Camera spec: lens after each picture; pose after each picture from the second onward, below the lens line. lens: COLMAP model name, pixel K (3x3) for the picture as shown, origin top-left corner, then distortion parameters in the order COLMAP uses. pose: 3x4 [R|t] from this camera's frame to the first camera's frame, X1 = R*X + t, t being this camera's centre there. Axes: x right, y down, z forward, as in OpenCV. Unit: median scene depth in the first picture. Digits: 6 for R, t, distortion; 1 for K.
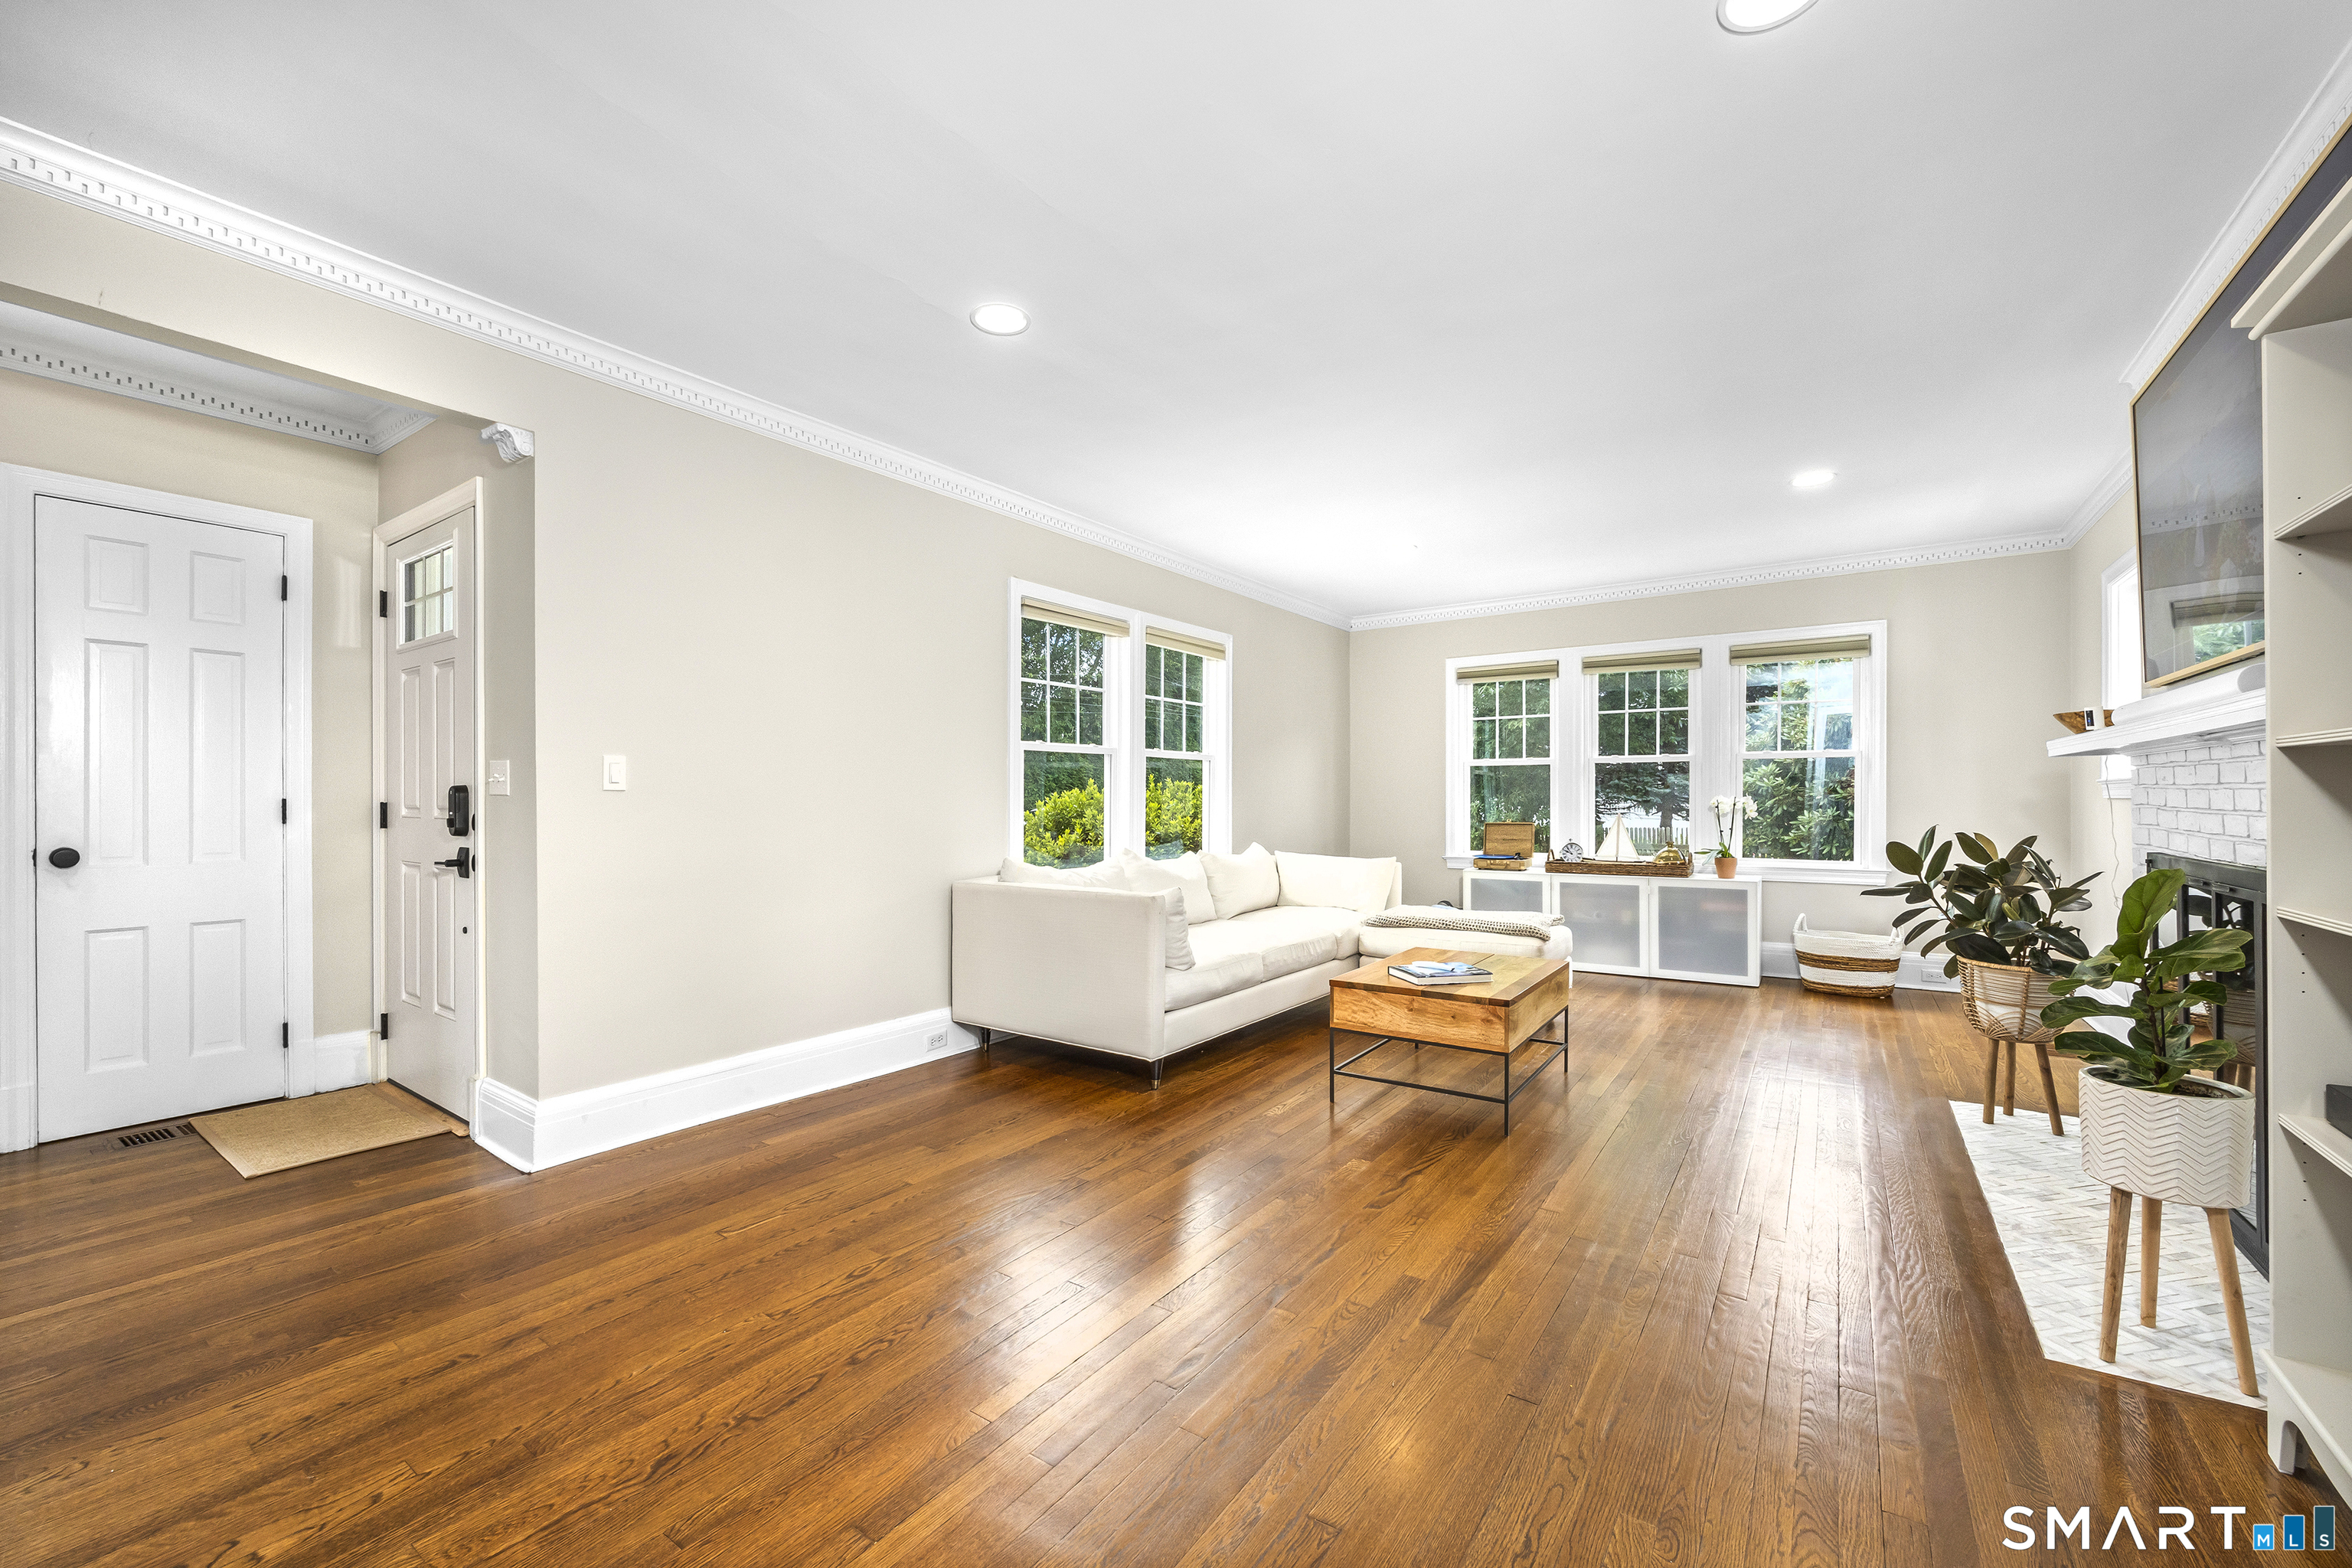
lens RADIAL K [[940.3, 0, 1179.9], [0, 940.3, 793.1], [0, 0, 1]] dist [0.008263, 0.000120]
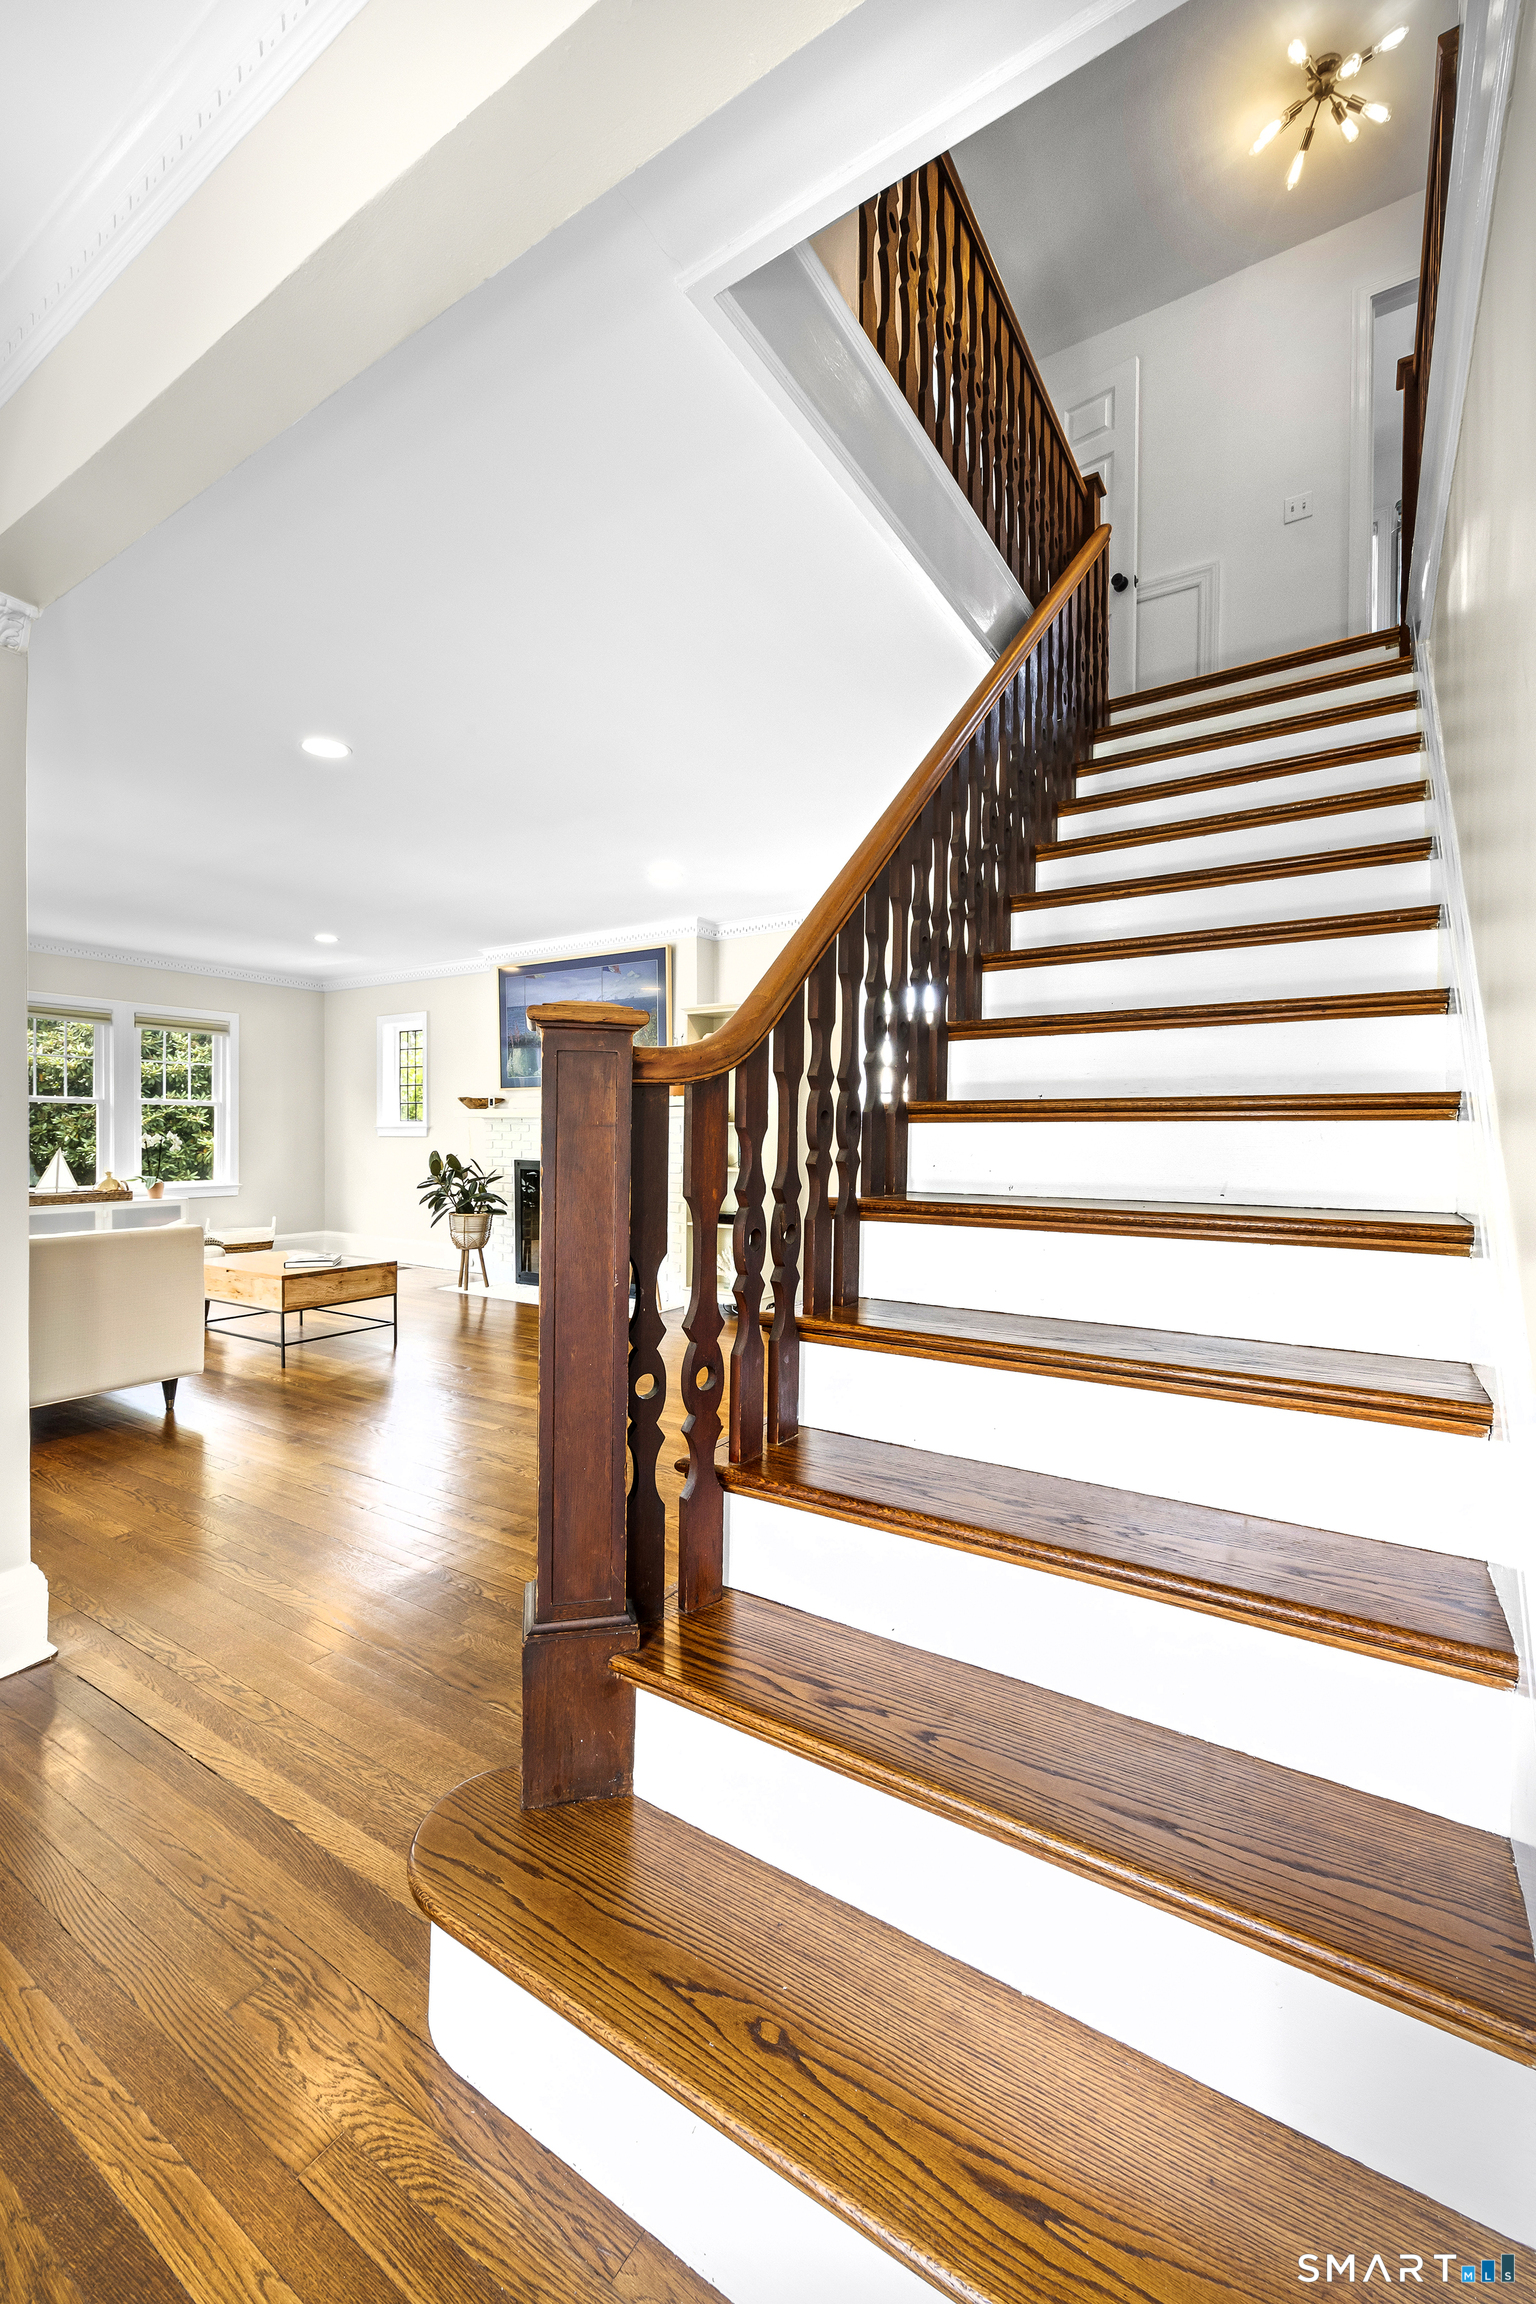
lens RADIAL K [[921.1, 0, 752.6], [0, 921.1, 1150.8], [0, 0, 1]] dist [0.008263, 0.000120]
pose [[-0.024299, -0.014920, 0.999593, -0.760804], [-0.008292, 0.999857, 0.014722, 0.000284], [-0.999670, -0.007931, -0.024419, 0.255247]]
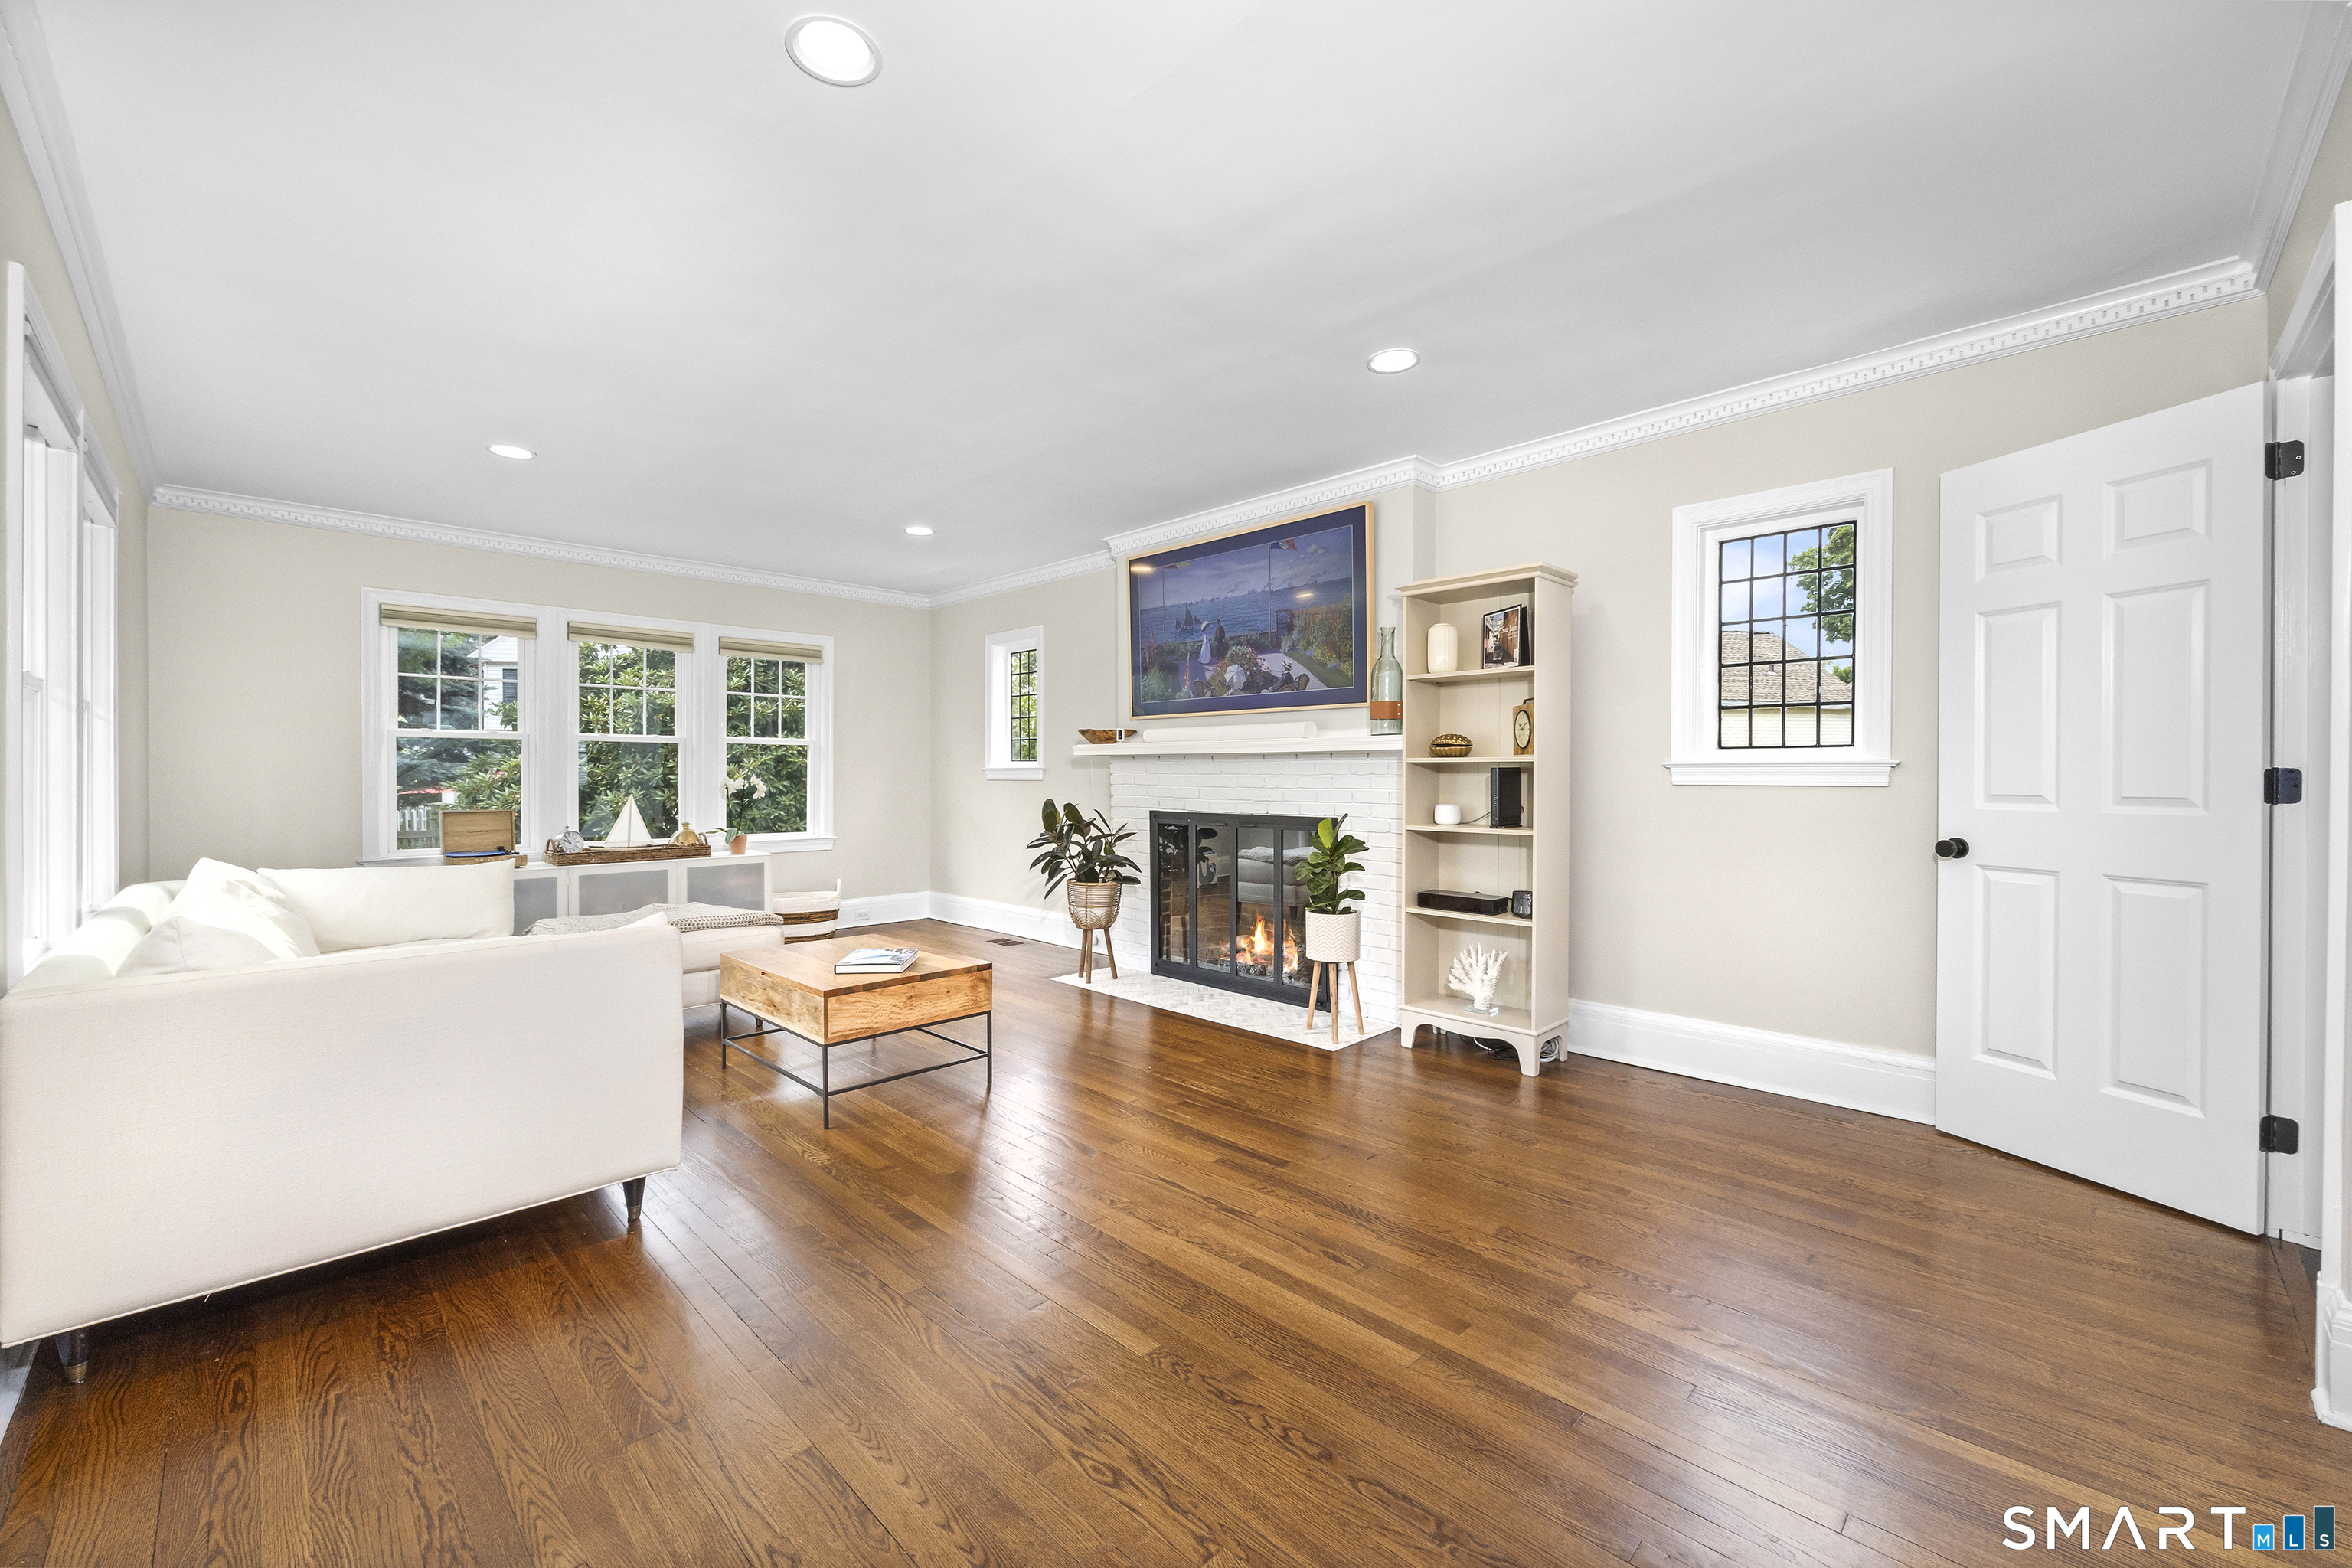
lens RADIAL K [[940.3, 0, 1176.8], [0, 940.3, 780.7], [0, 0, 1]] dist [0.008263, 0.000120]
pose [[0.181570, -0.001763, 0.983377, -0.427595], [-0.006147, 0.999977, 0.002928, -0.000269], [-0.983359, -0.006576, 0.181555, 0.350859]]
